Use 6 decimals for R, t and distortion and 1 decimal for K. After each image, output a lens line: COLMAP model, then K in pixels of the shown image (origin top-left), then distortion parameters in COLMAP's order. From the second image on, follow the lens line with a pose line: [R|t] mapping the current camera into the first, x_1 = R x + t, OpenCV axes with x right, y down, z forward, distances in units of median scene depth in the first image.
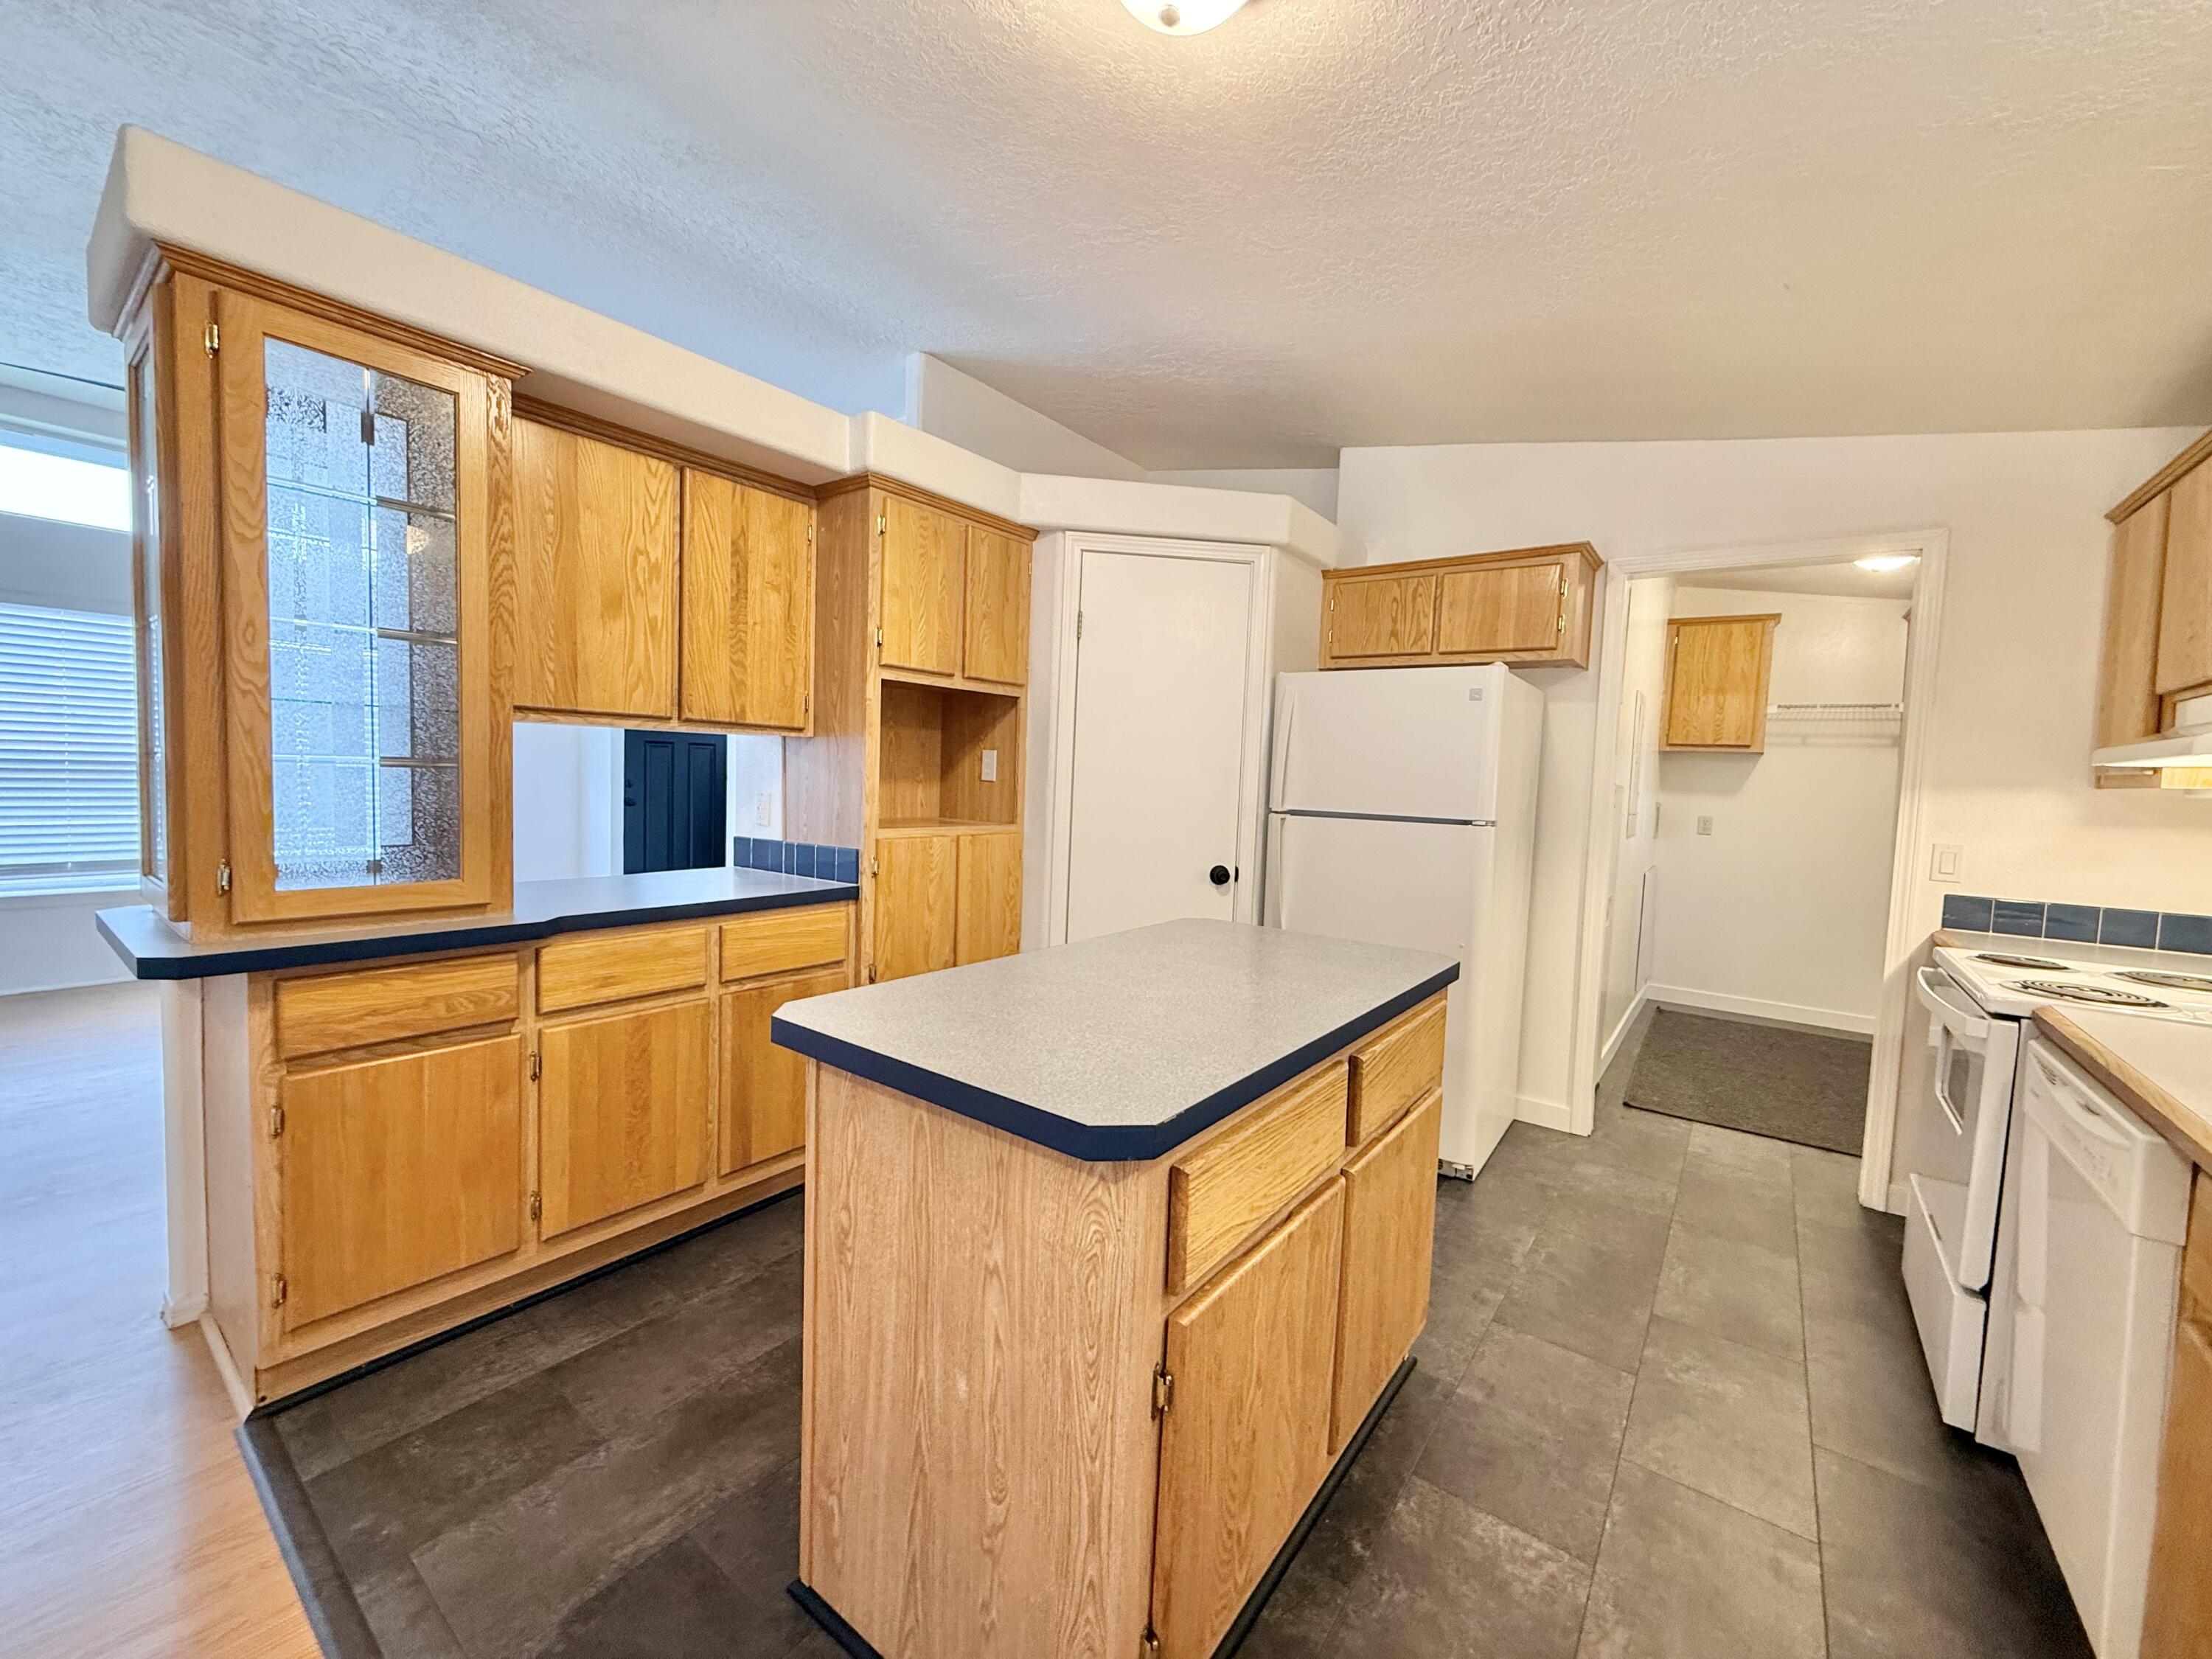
lens RADIAL K [[879.6, 0, 1108.2], [0, 879.6, 822.8], [0, 0, 1]] dist [-0.000127, 0.000108]
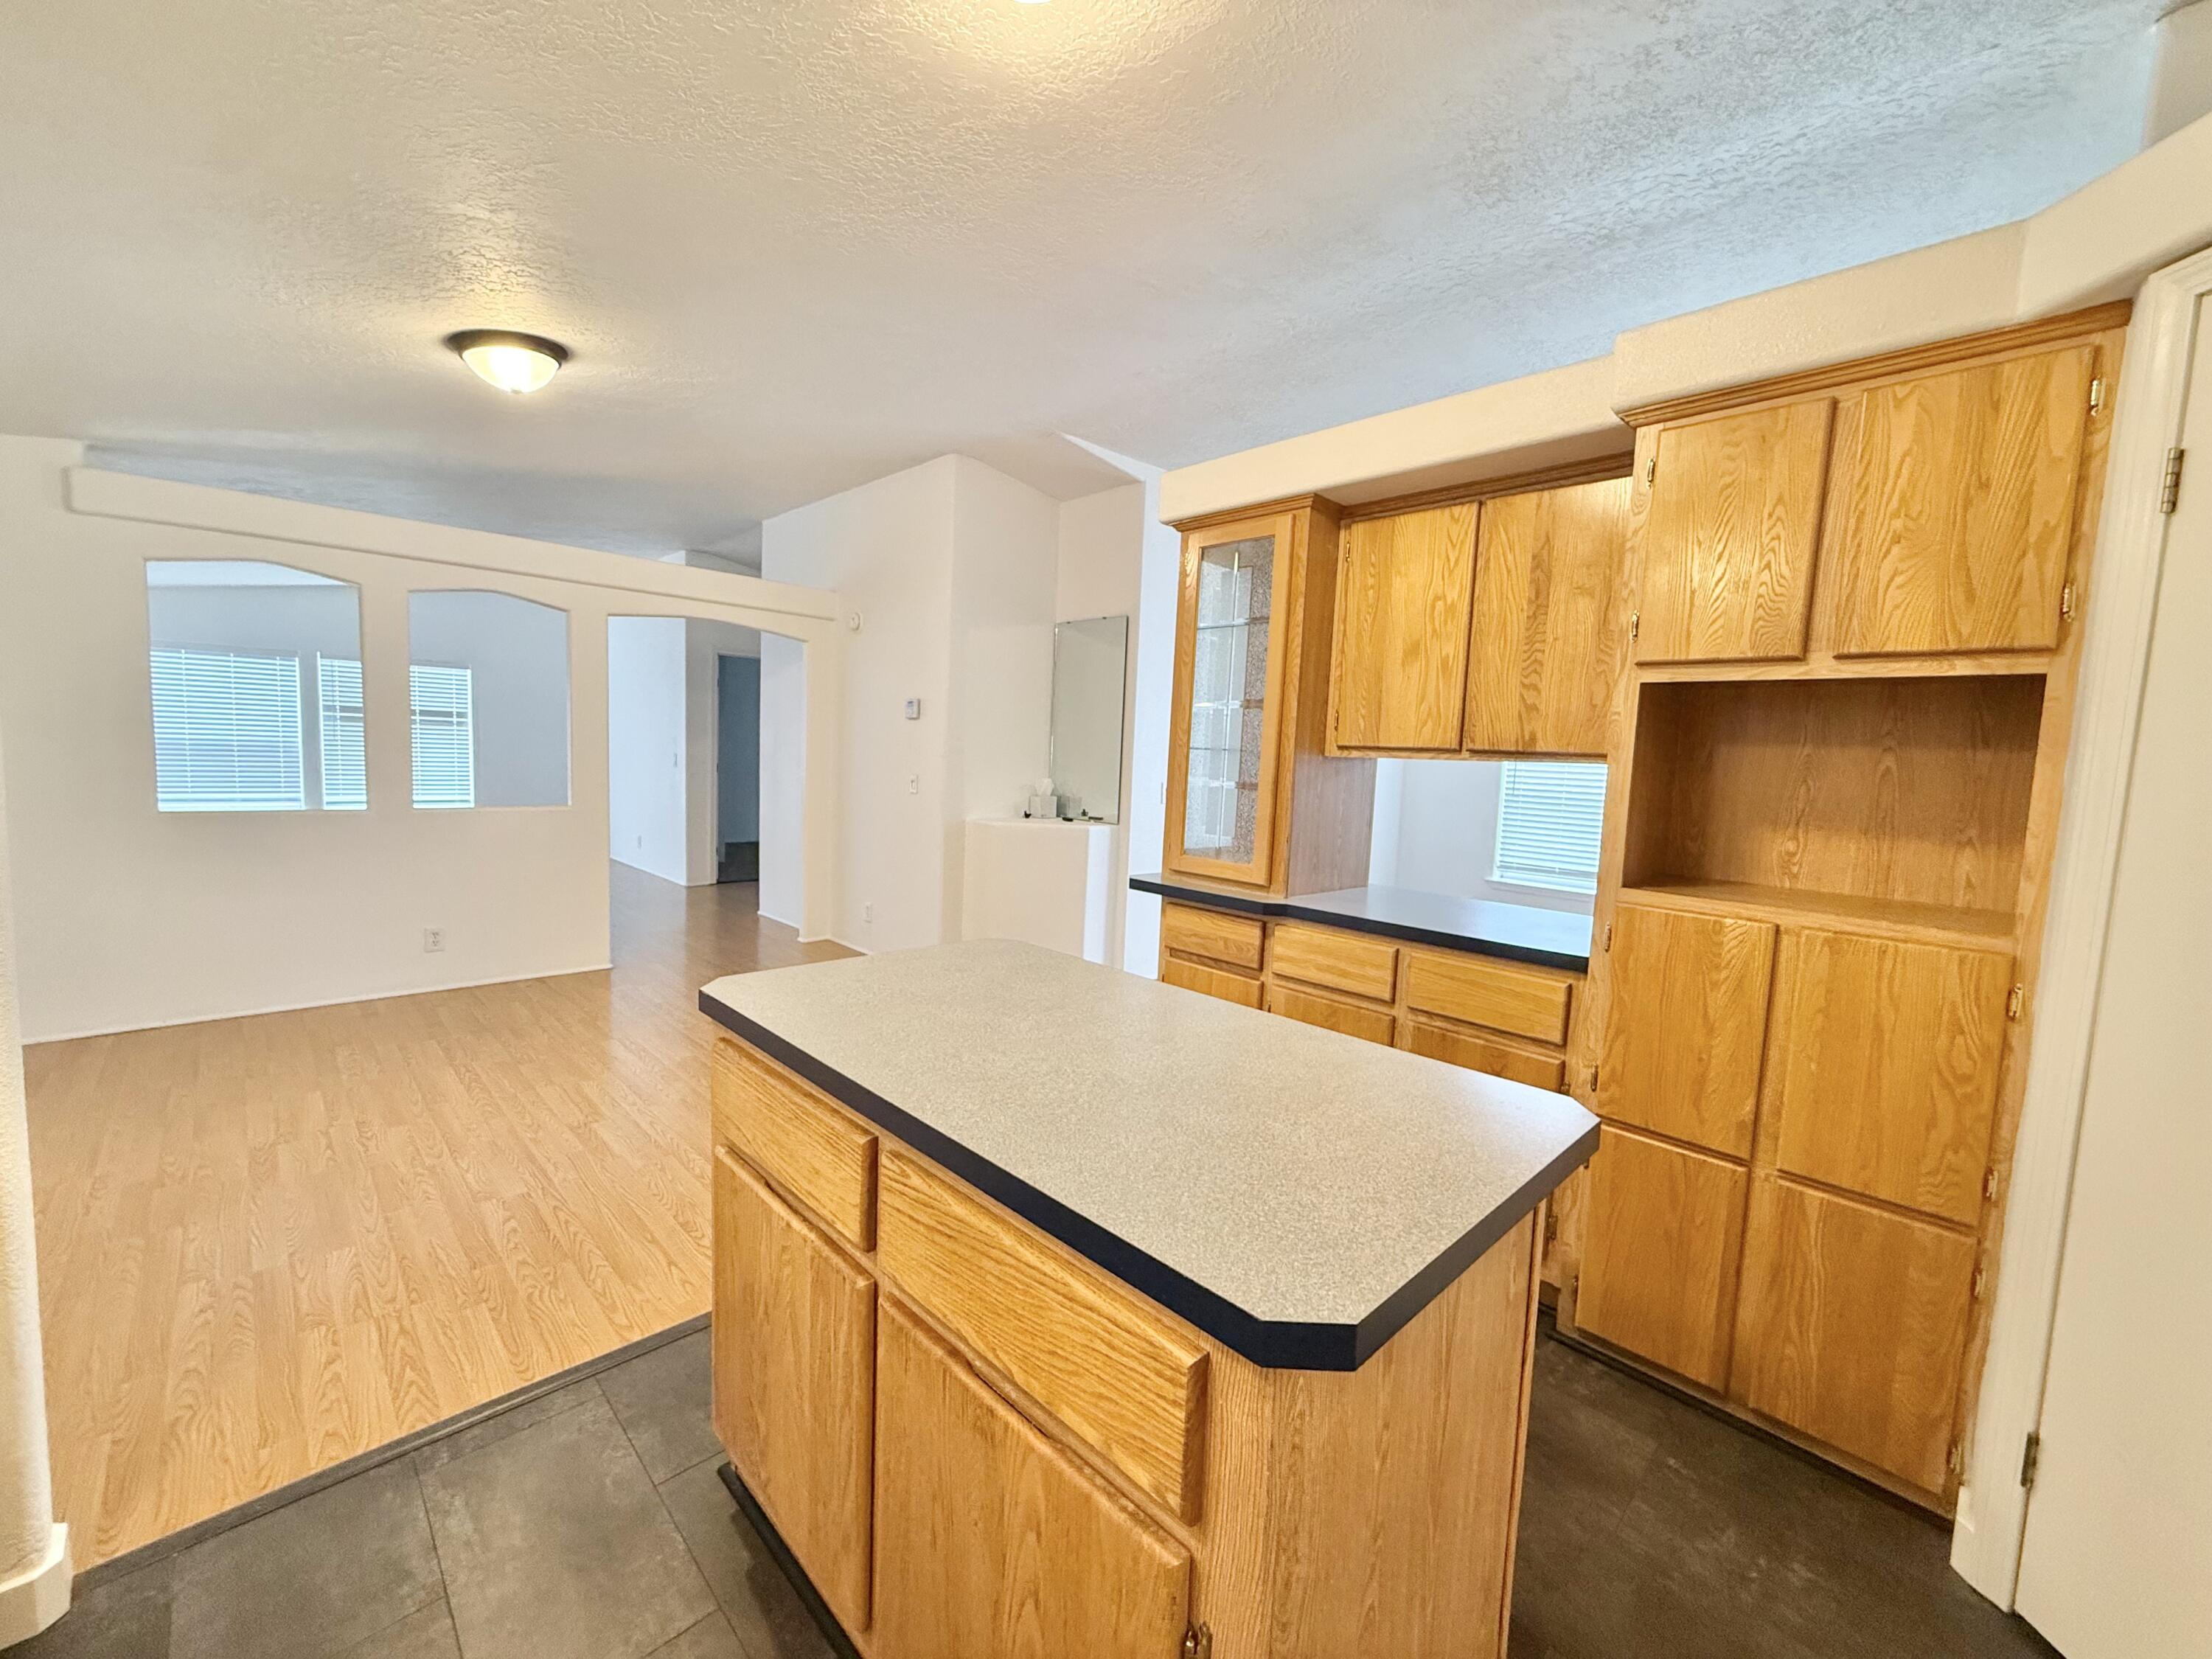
lens RADIAL K [[879.6, 0, 1096.7], [0, 879.6, 825.8], [0, 0, 1]] dist [-0.000127, 0.000108]
pose [[-0.150339, 0.038546, -0.987883, 0.575968], [-0.106662, 0.992775, 0.054969, -0.041827], [0.982864, 0.113633, -0.145141, 0.732248]]
